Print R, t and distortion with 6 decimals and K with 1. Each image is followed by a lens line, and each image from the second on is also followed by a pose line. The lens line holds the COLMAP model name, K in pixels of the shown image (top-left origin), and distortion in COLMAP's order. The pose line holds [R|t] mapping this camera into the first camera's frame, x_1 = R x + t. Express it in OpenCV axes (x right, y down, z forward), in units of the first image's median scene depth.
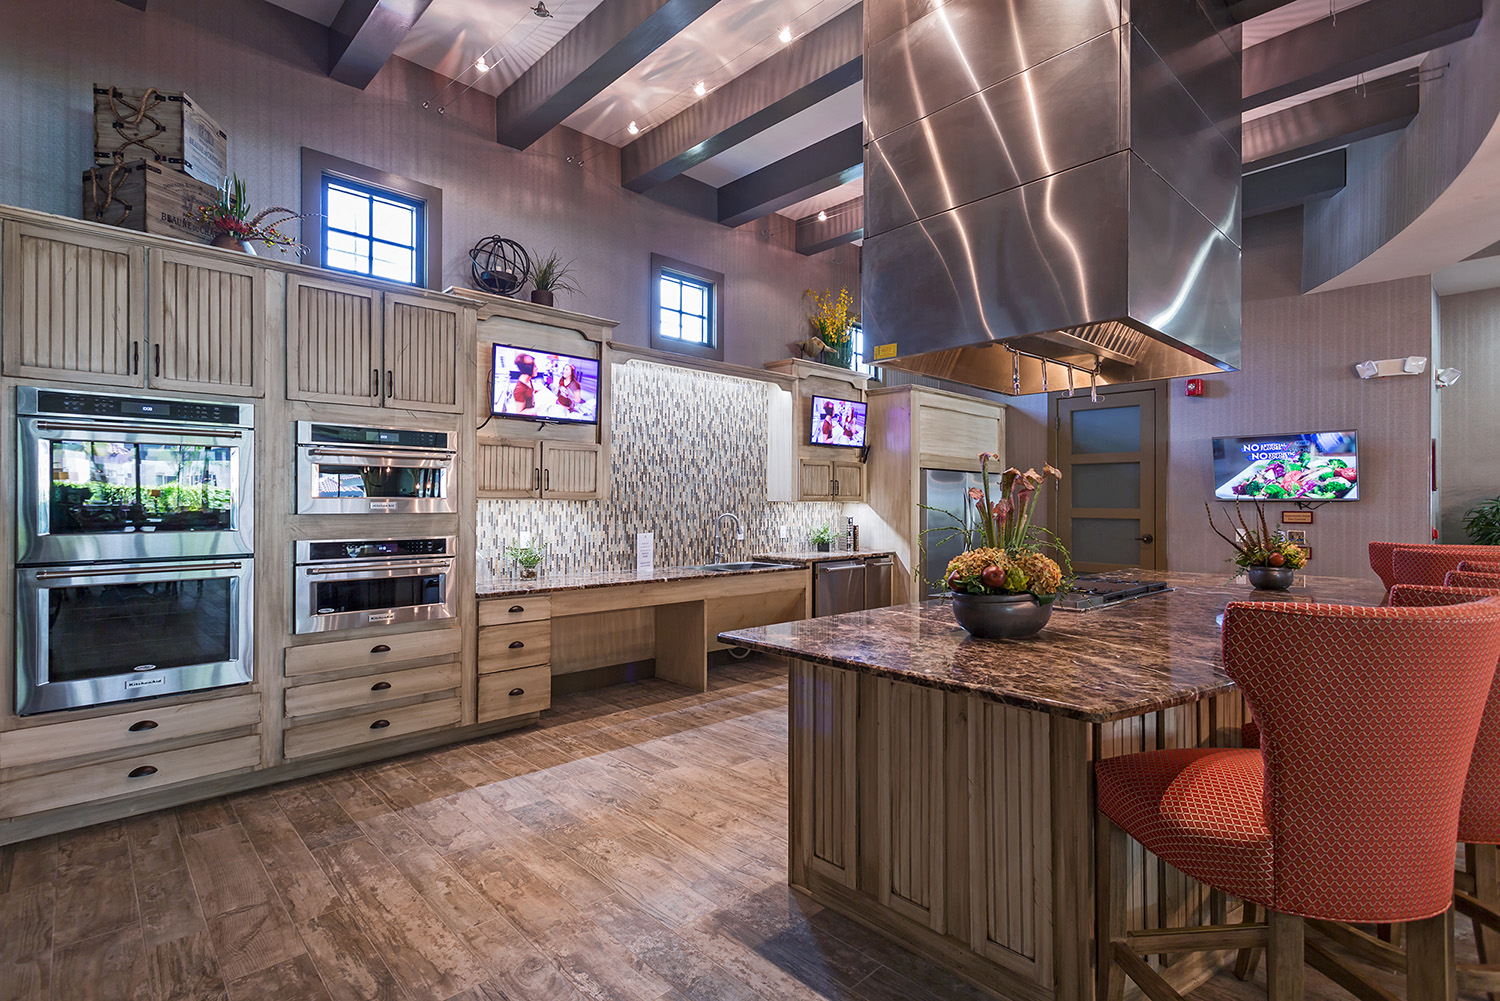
lens RADIAL K [[723.2, 0, 753.6], [0, 723.2, 501.3], [0, 0, 1]] dist [0.006277, 0.000370]
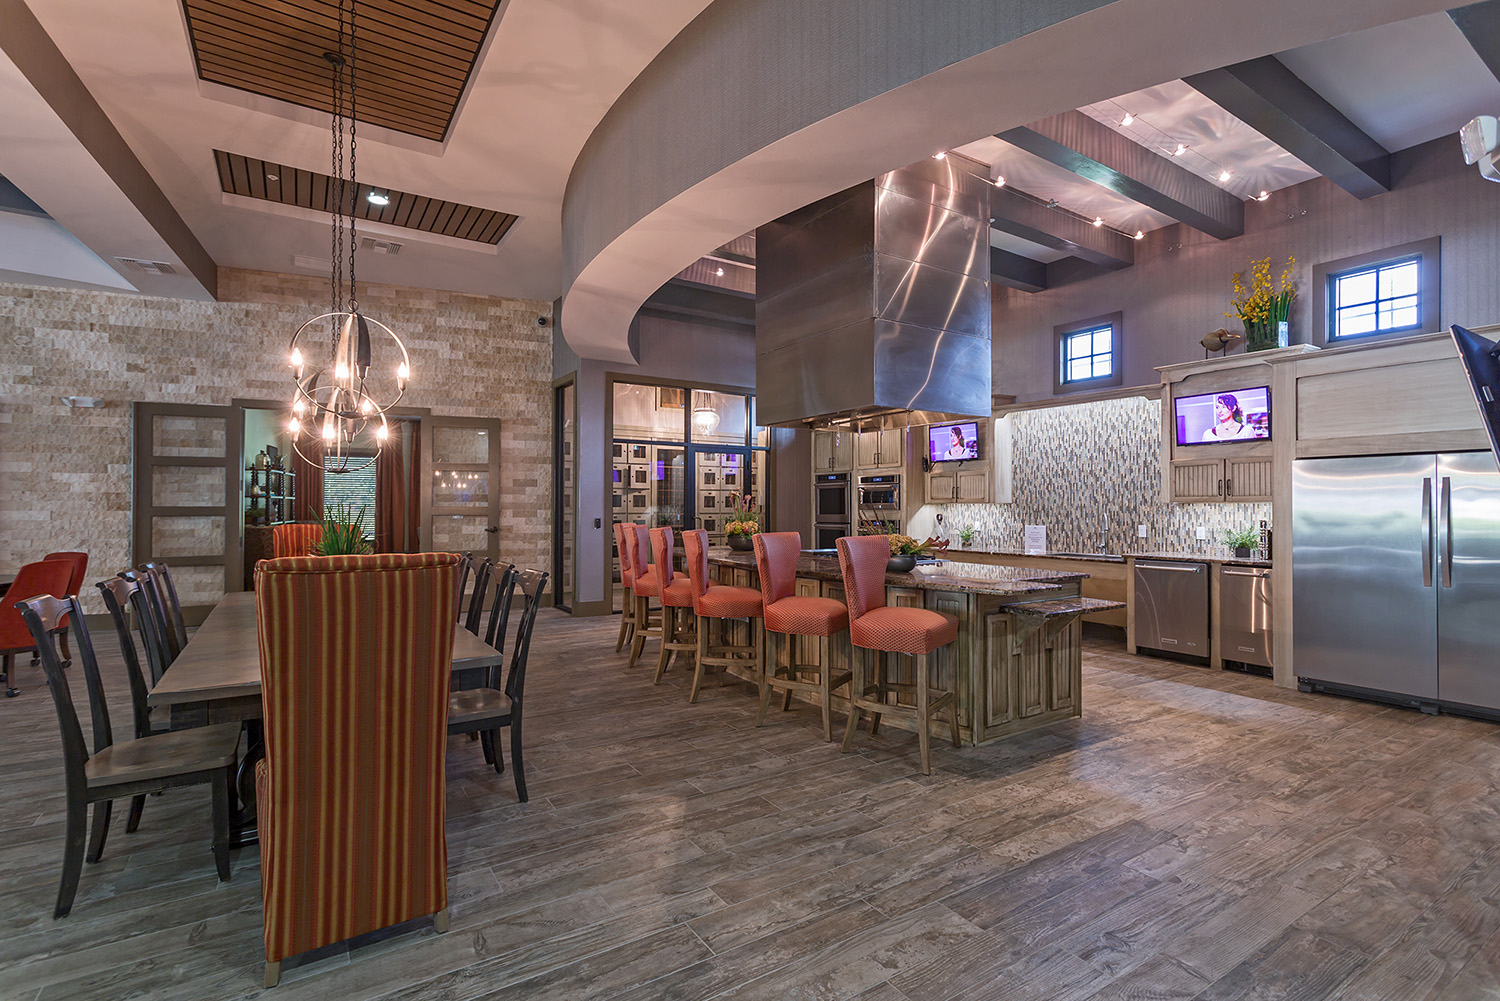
lens RADIAL K [[723.2, 0, 753.6], [0, 723.2, 501.3], [0, 0, 1]] dist [0.006277, 0.000370]
pose [[-0.172744, -0.003723, -0.984960, 1.283109], [0.010743, 0.999926, -0.005664, -0.002992], [0.984908, -0.011560, -0.172691, 0.636130]]
